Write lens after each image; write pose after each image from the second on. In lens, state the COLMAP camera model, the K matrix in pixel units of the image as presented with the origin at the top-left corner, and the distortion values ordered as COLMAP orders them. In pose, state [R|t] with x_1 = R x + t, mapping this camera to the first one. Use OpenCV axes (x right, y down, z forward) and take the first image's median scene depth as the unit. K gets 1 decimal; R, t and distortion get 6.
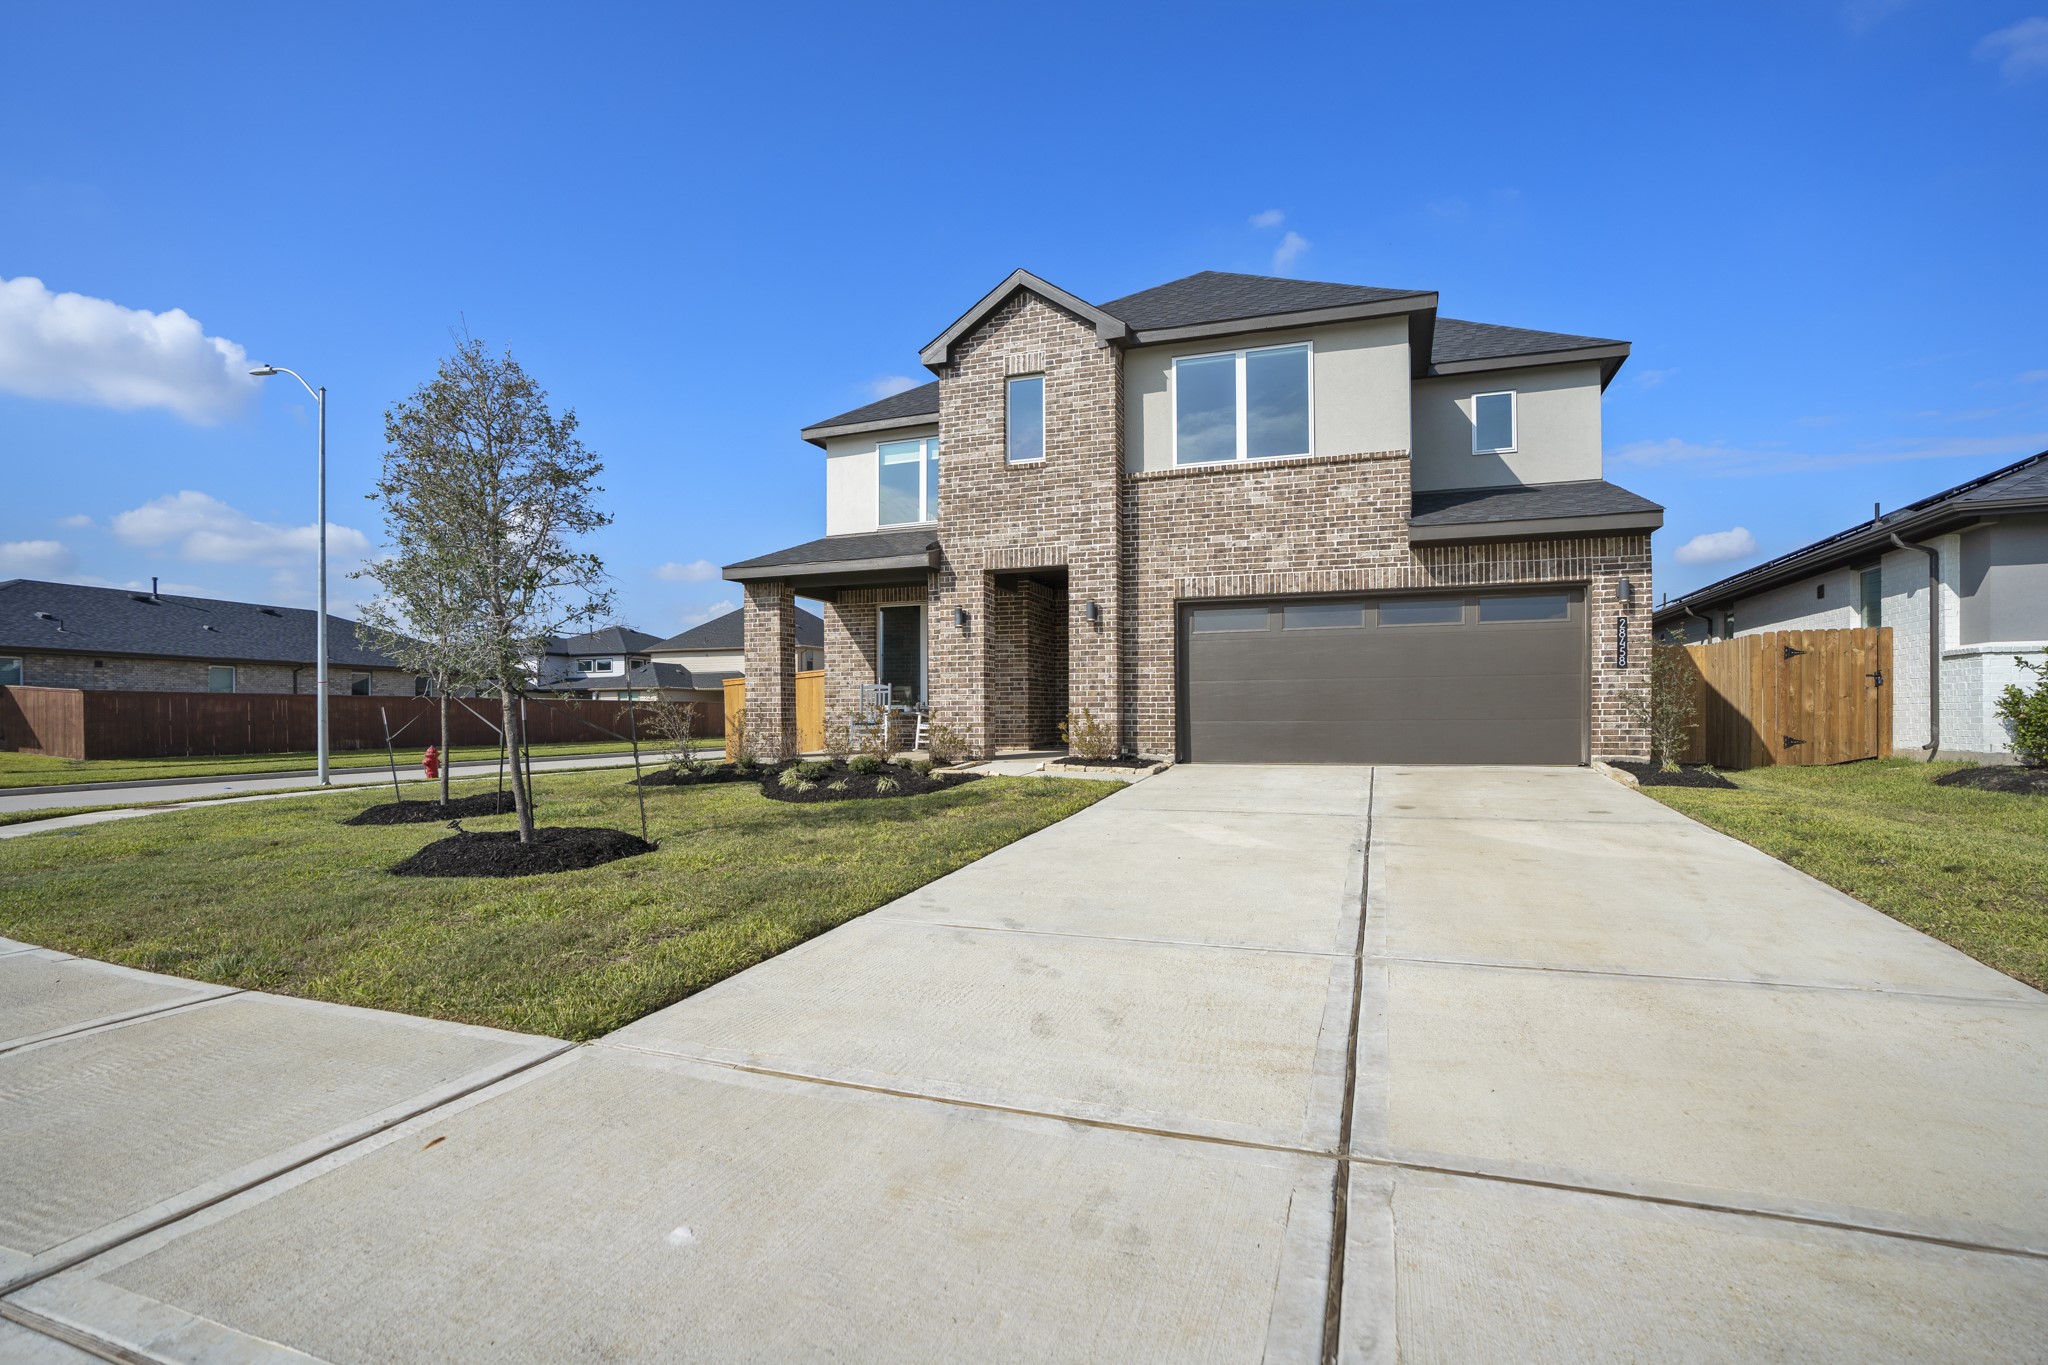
lens RADIAL K [[944.1, 0, 984.8], [0, 944.1, 713.2], [0, 0, 1]] dist [0.006073, -0.004171]
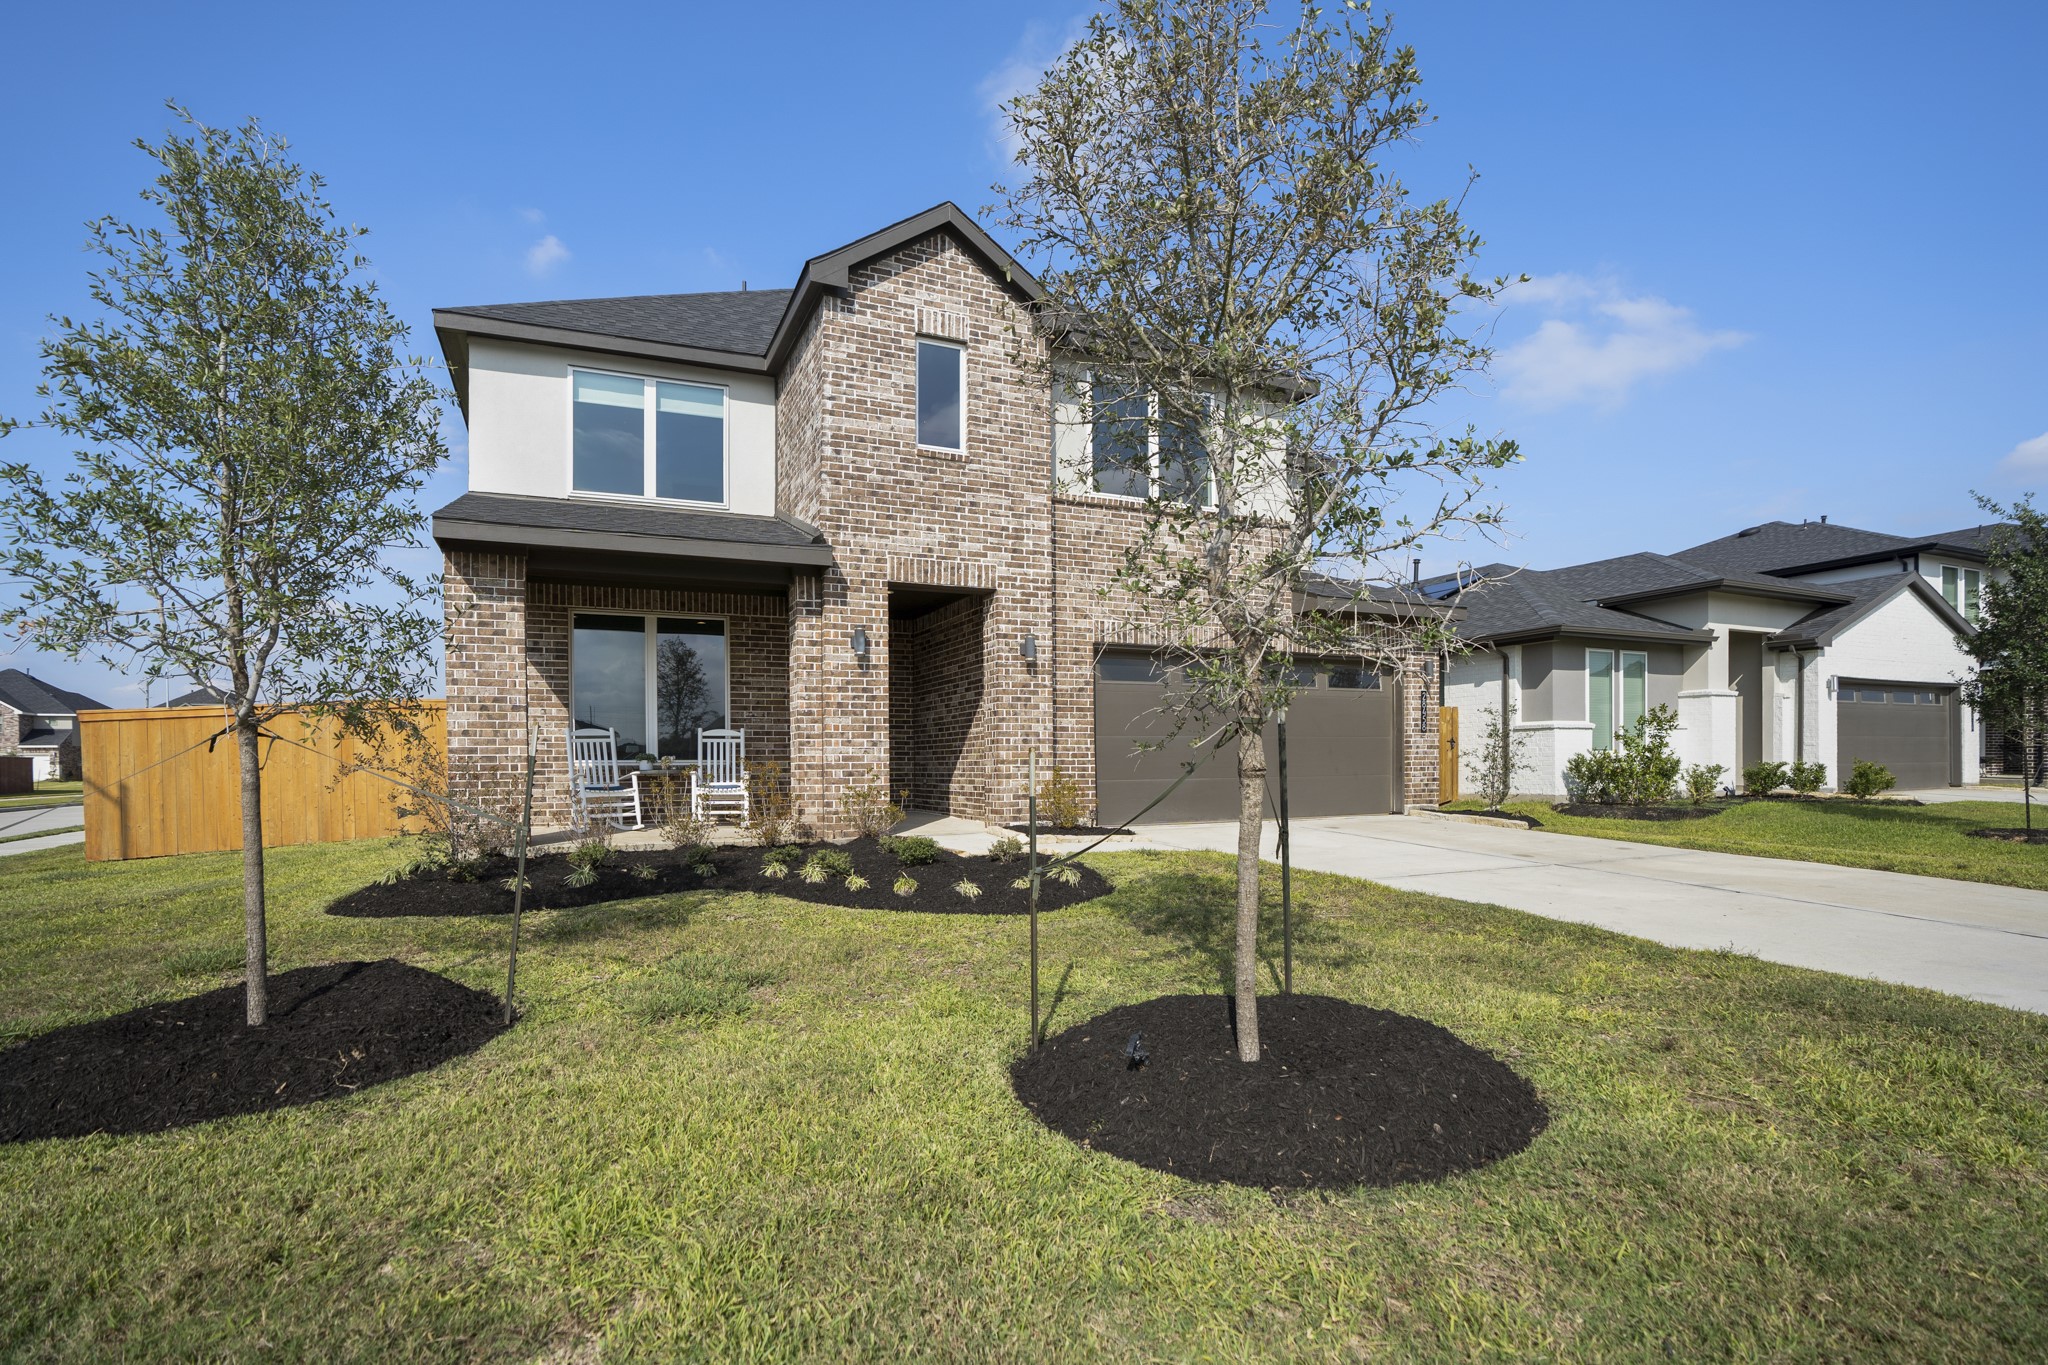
lens RADIAL K [[976.7, 0, 1138.2], [0, 976.7, 778.1], [0, 0, 1]] dist [-0.001258, -0.000526]
pose [[0.721003, -0.008500, 0.692880, -0.404789], [0.002683, 0.999952, 0.009476, -0.001922], [-0.692927, -0.004974, 0.720991, 0.304106]]
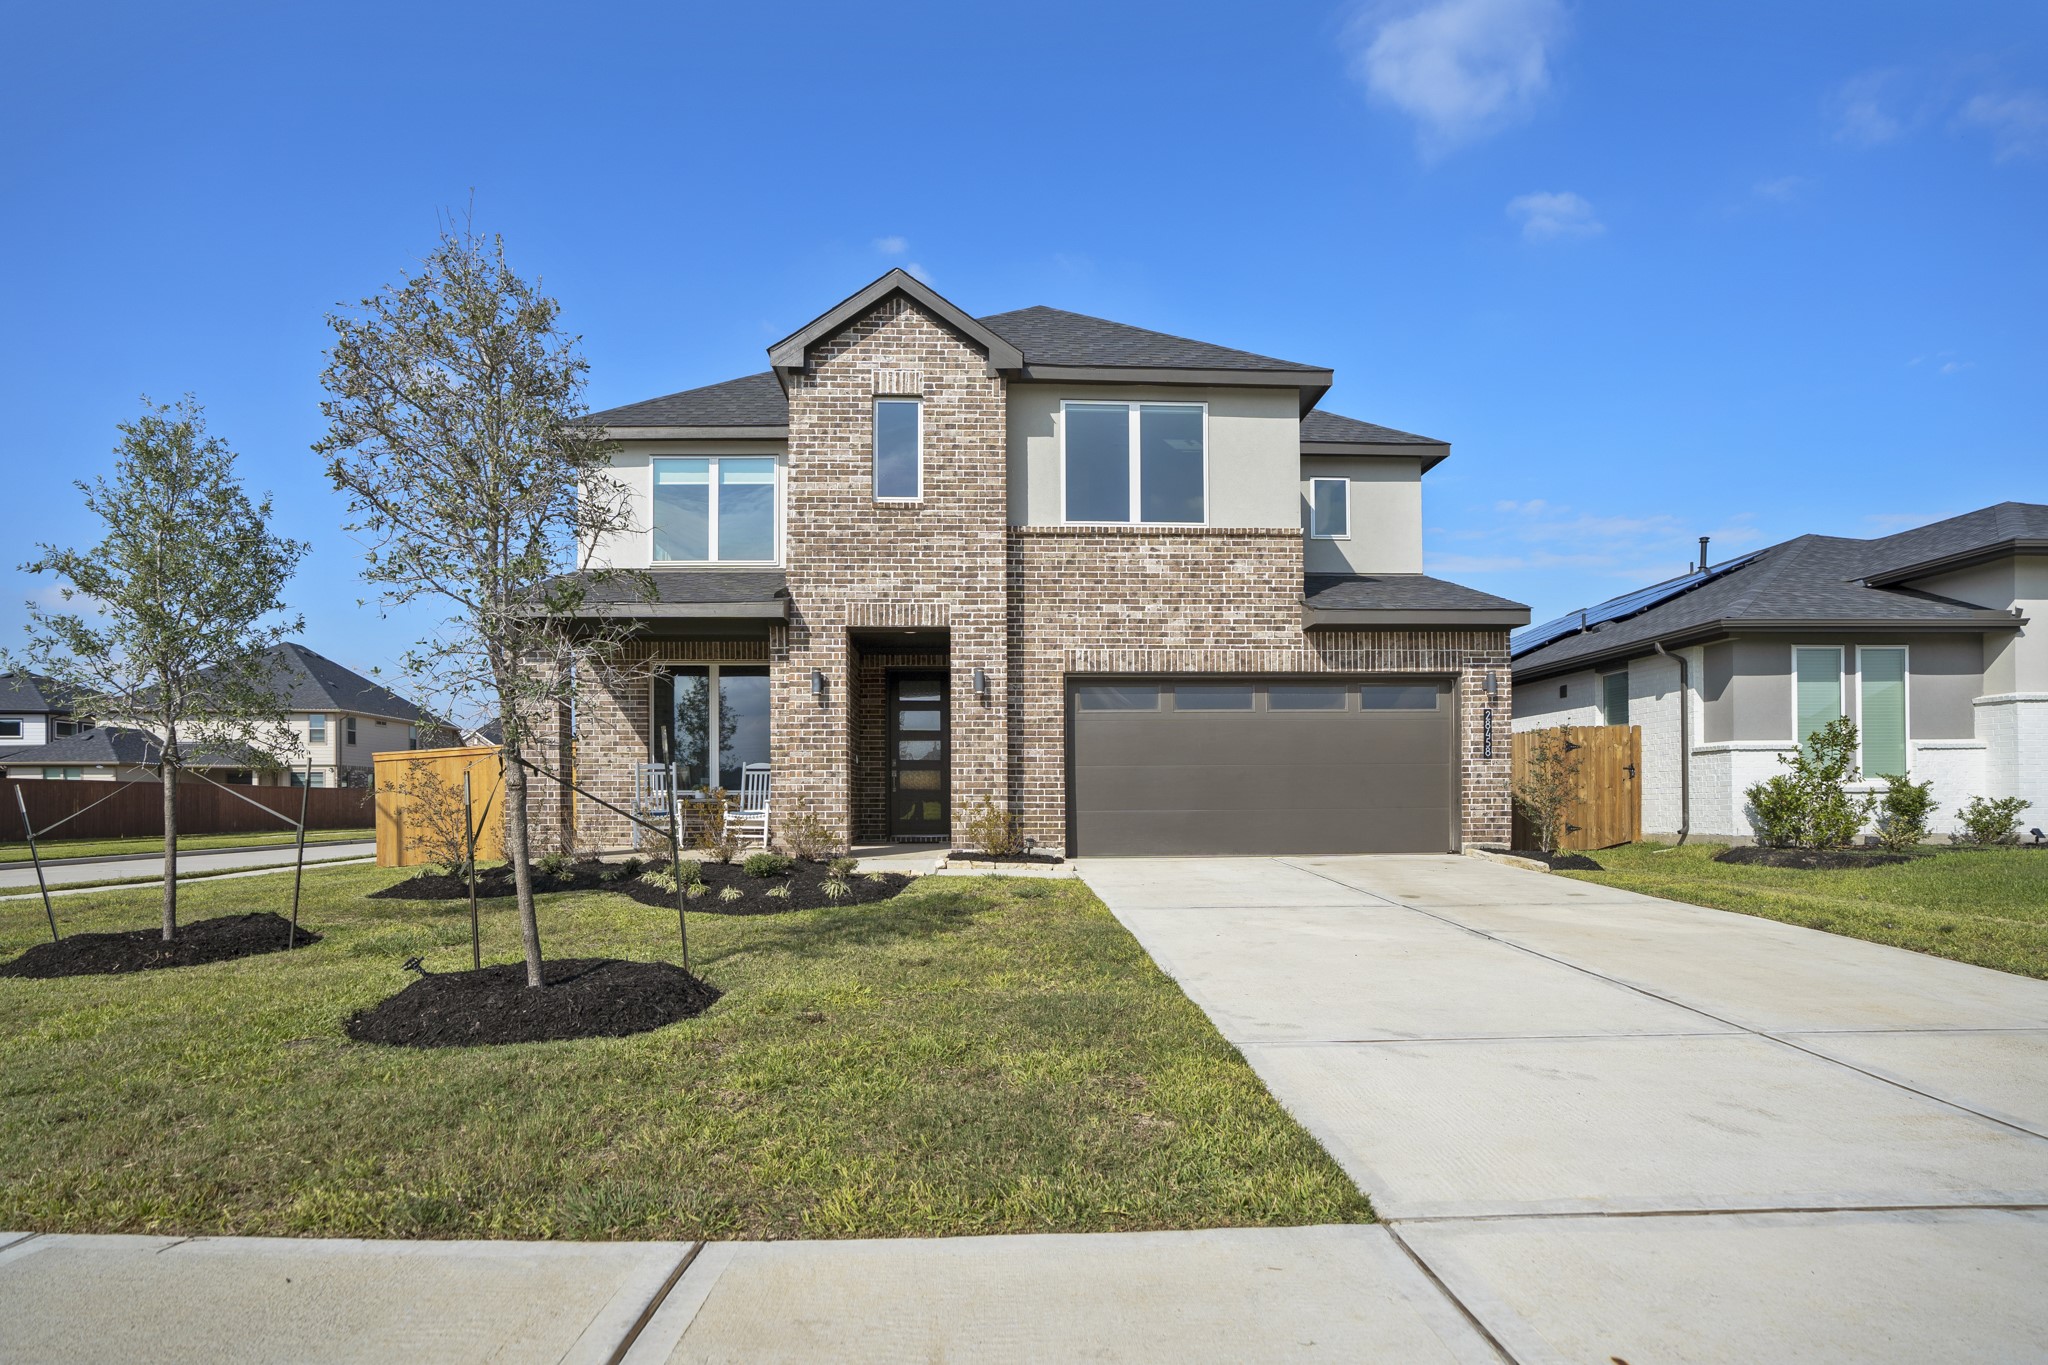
lens RADIAL K [[1100.0, 0, 1030.5], [0, 1100.0, 810.4], [0, 0, 1]] dist [0.011856, -0.000012]
pose [[0.931737, -0.000756, 0.363132, -0.203721], [-0.002084, 0.999970, 0.007429, 0.001301], [-0.363127, -0.007678, 0.931708, 0.044732]]
